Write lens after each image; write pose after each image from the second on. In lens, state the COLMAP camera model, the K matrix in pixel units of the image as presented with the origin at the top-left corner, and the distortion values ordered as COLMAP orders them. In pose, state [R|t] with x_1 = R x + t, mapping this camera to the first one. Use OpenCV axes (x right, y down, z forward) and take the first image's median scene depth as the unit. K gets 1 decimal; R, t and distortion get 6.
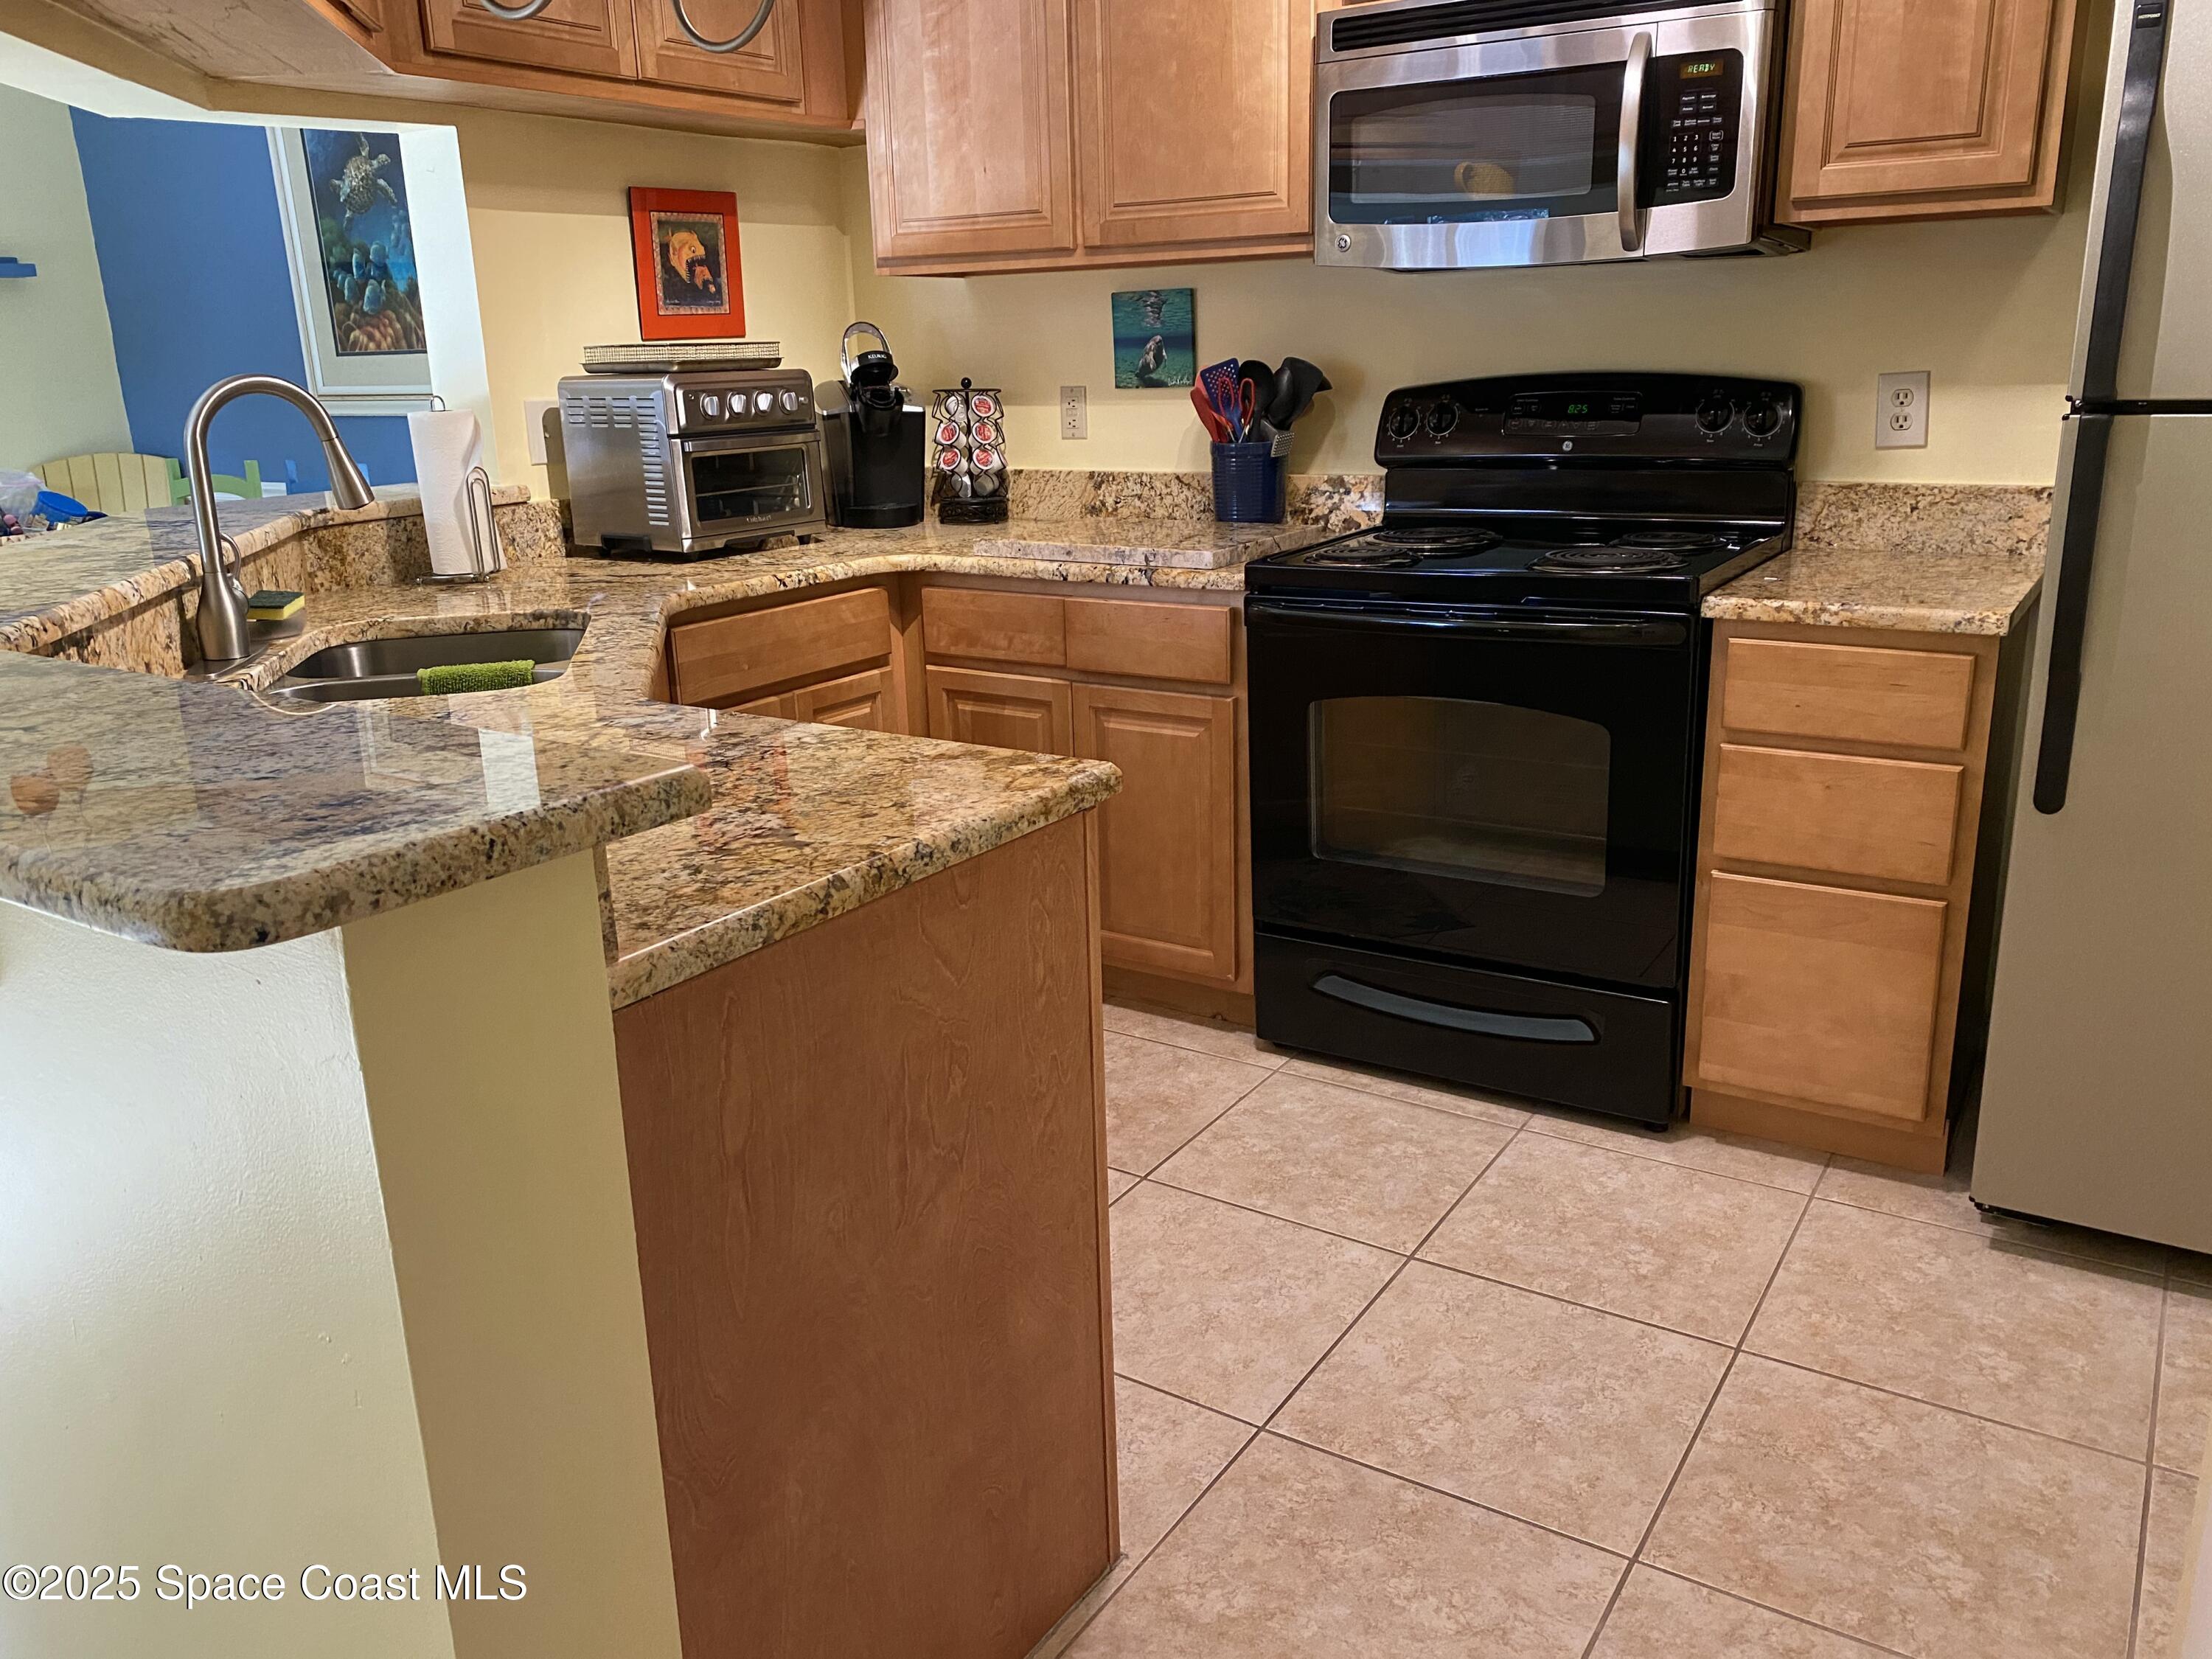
lens RADIAL K [[1746.6, 0, 1100.6], [0, 1746.6, 820.5], [0, 0, 1]] dist [0.015162, -0.005993]
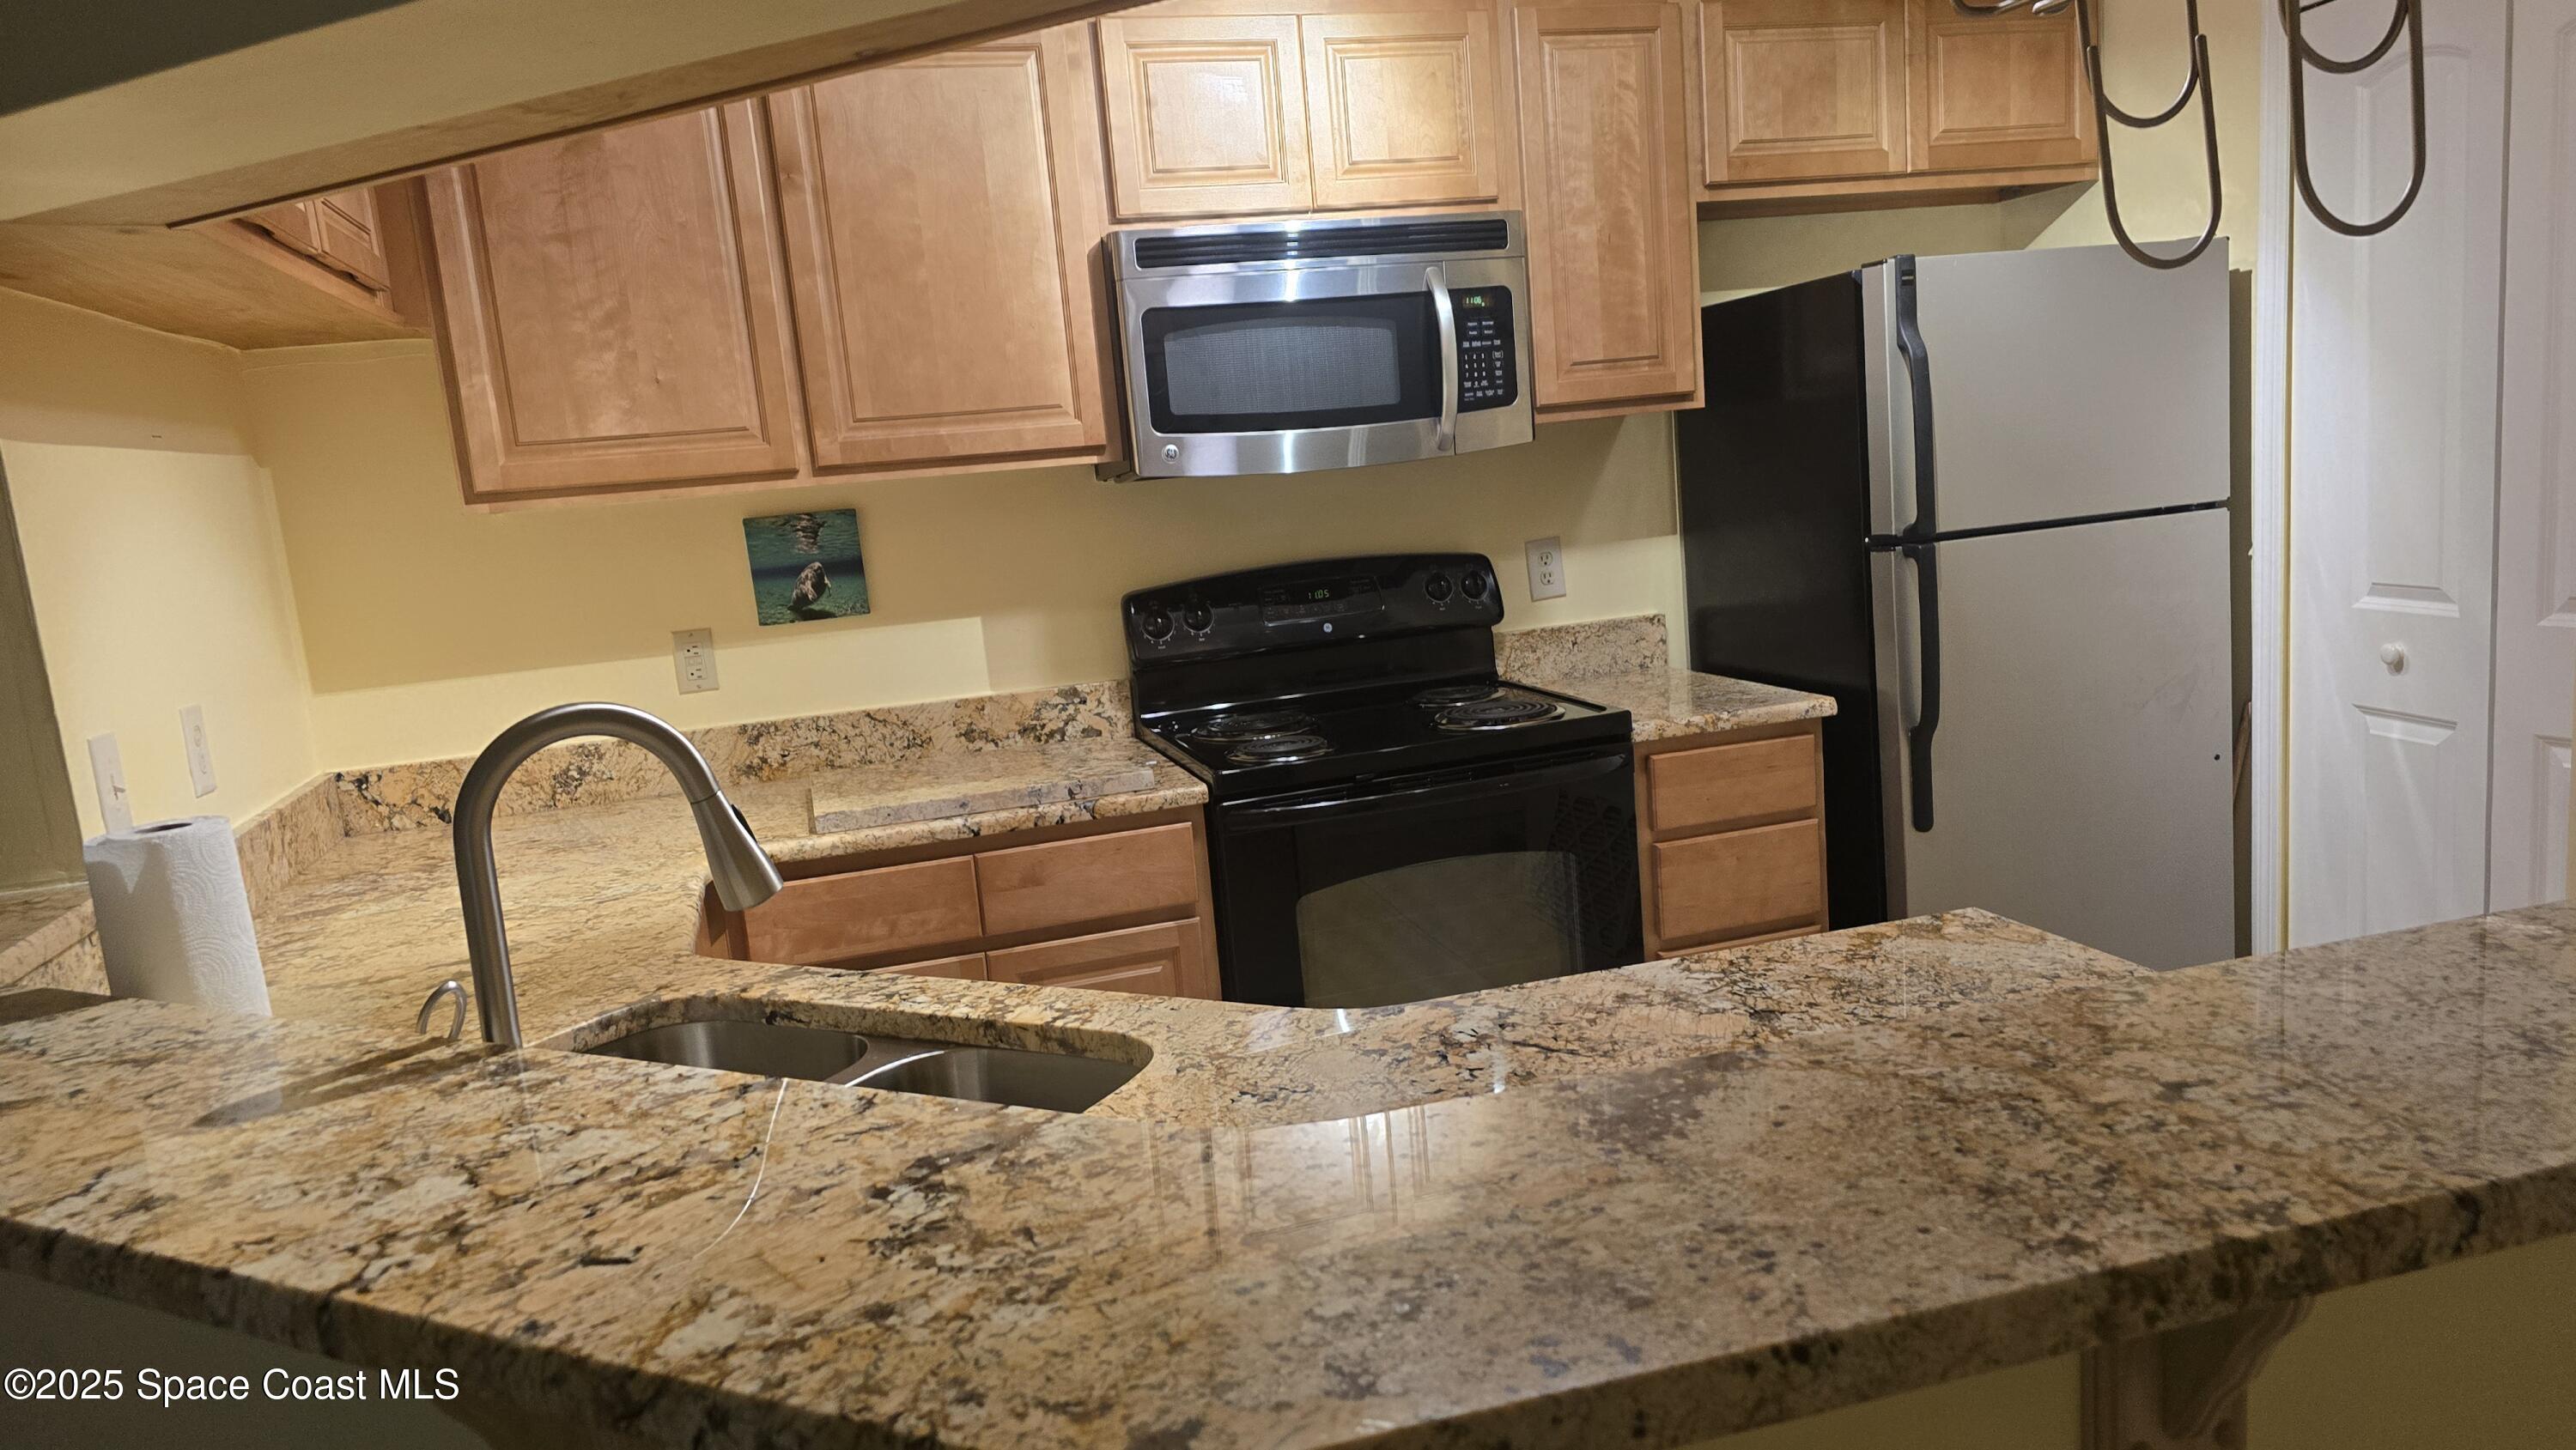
lens RADIAL K [[1744.5, 0, 1288.0], [0, 1744.5, 725.0], [0, 0, 1]] dist [0.081484, -0.059463]
pose [[0.645087, -0.143185, 0.750574, -0.596151], [0.267403, 0.962476, -0.046213, -0.116661], [-0.715792, 0.230517, 0.659169, 0.332282]]
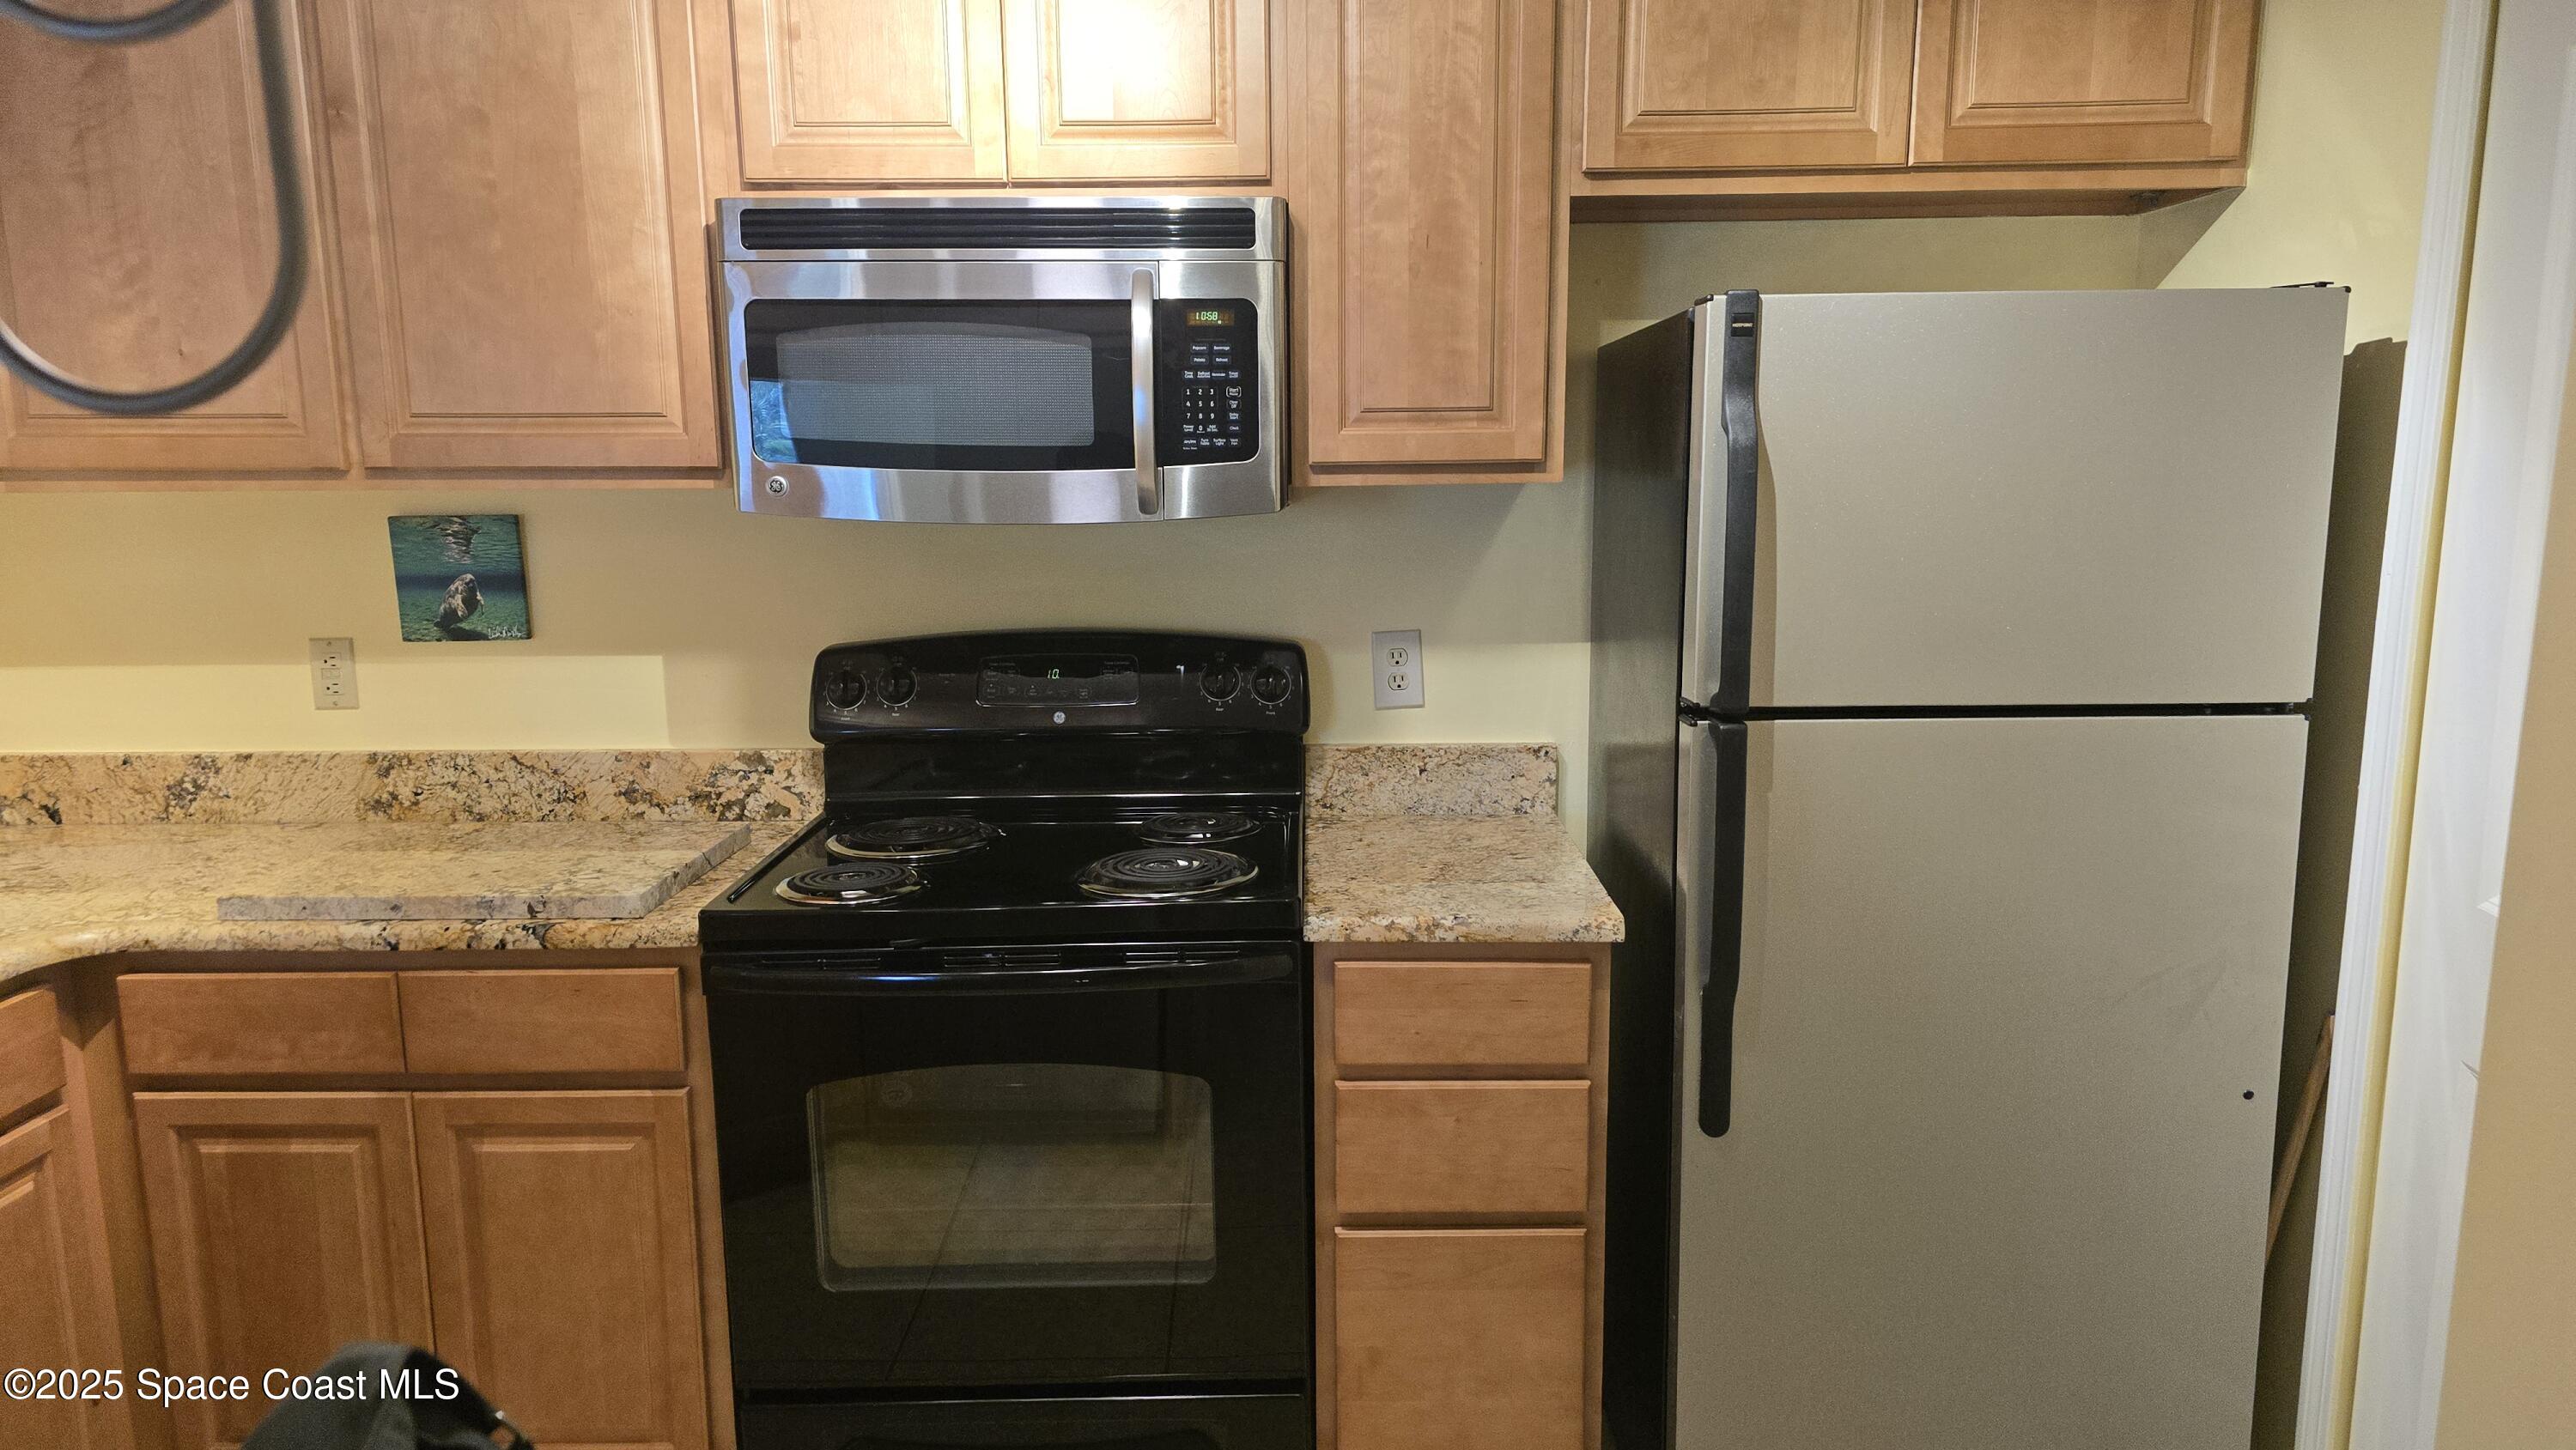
lens RADIAL K [[1724.6, 0, 1305.5], [0, 1724.6, 737.6], [0, 0, 1]] dist [0.082714, -0.059186]
pose [[0.841710, -0.068675, 0.535545, -0.087931], [0.128013, 0.988980, -0.074375, -0.131242], [-0.524536, 0.131159, 0.841225, 0.237621]]
